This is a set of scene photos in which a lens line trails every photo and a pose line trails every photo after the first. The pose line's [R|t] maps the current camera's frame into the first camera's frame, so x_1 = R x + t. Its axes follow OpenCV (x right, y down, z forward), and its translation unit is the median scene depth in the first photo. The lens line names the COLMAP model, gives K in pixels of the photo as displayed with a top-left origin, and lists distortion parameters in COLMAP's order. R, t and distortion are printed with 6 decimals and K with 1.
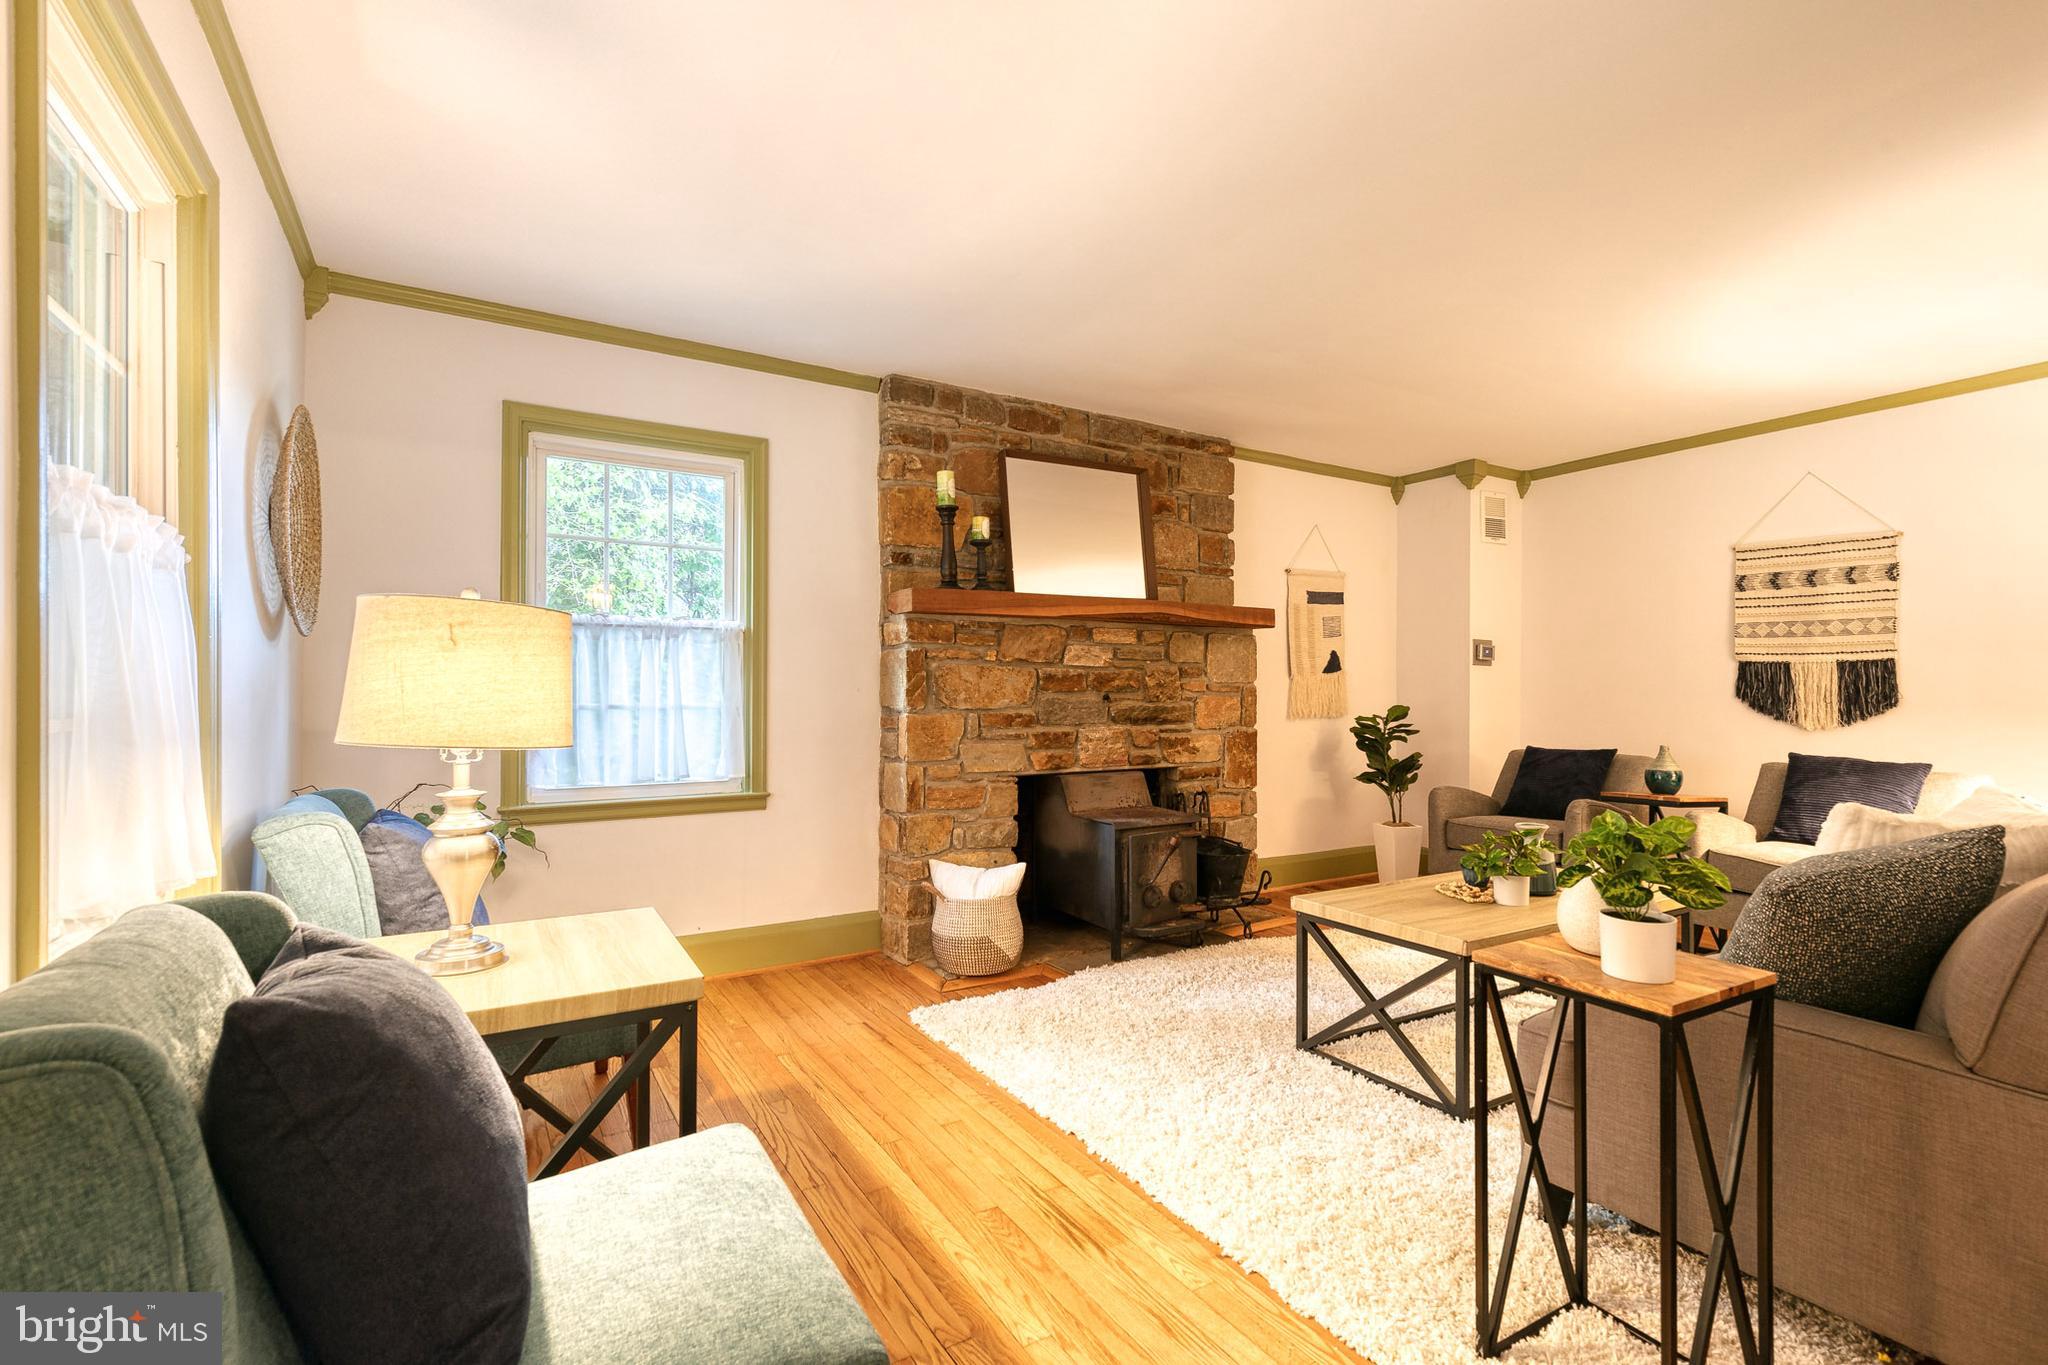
lens RADIAL K [[950.5, 0, 1035.3], [0, 950.5, 685.2], [0, 0, 1]] dist [0.013597, -0.002402]
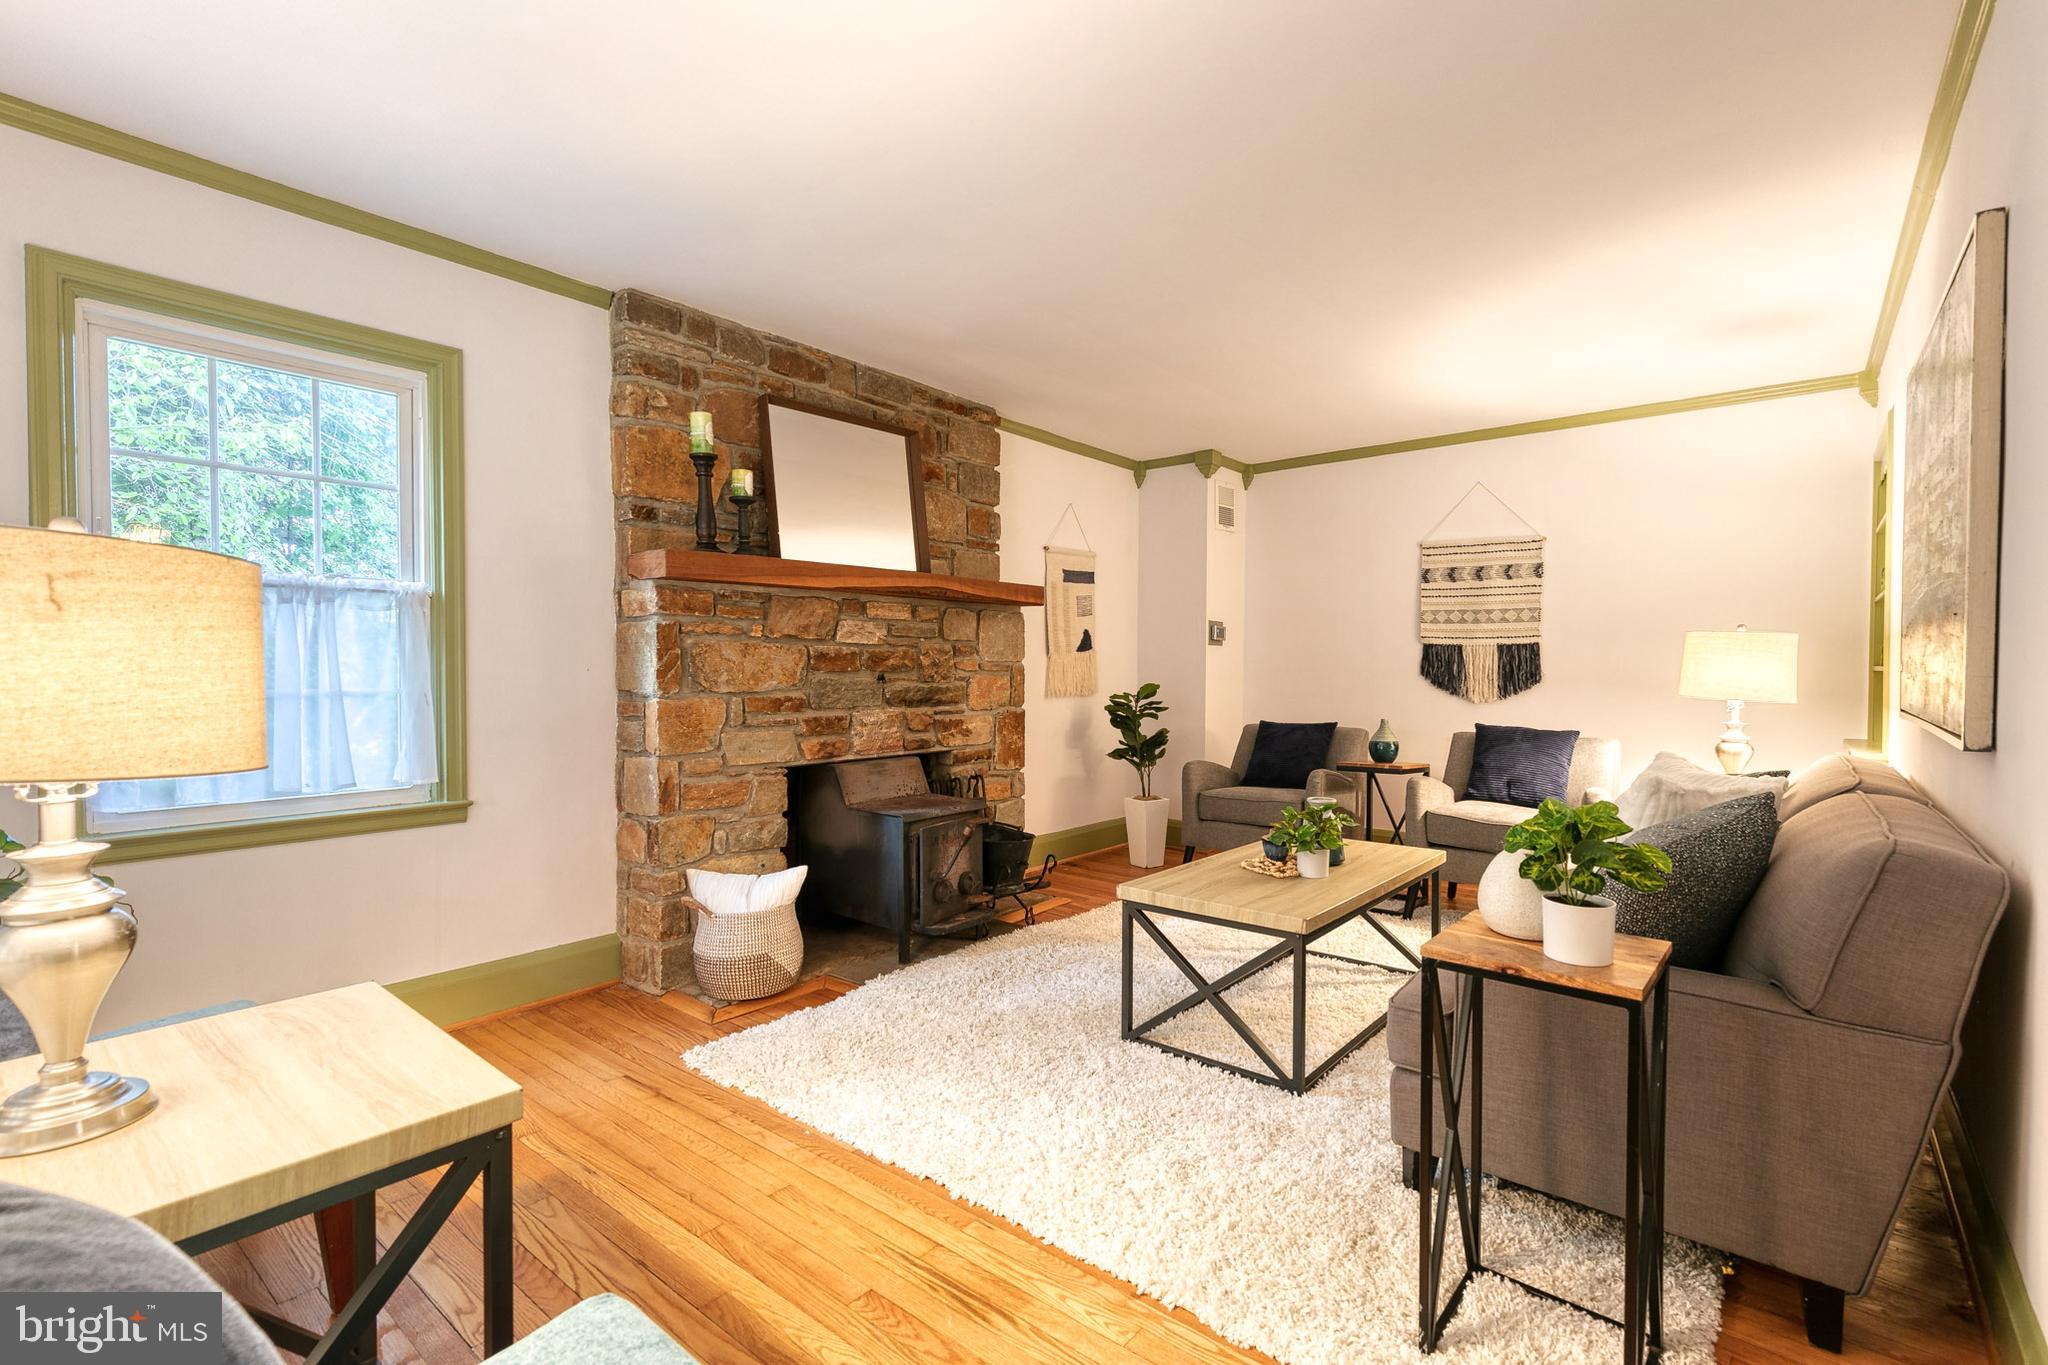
lens RADIAL K [[950.5, 0, 1050.3], [0, 950.5, 687.5], [0, 0, 1]] dist [0.013597, -0.002402]
pose [[0.941273, -0.007400, 0.337565, -0.094271], [-0.002390, 0.999589, 0.028579, -0.005254], [-0.337637, -0.027707, 0.940868, 0.091736]]
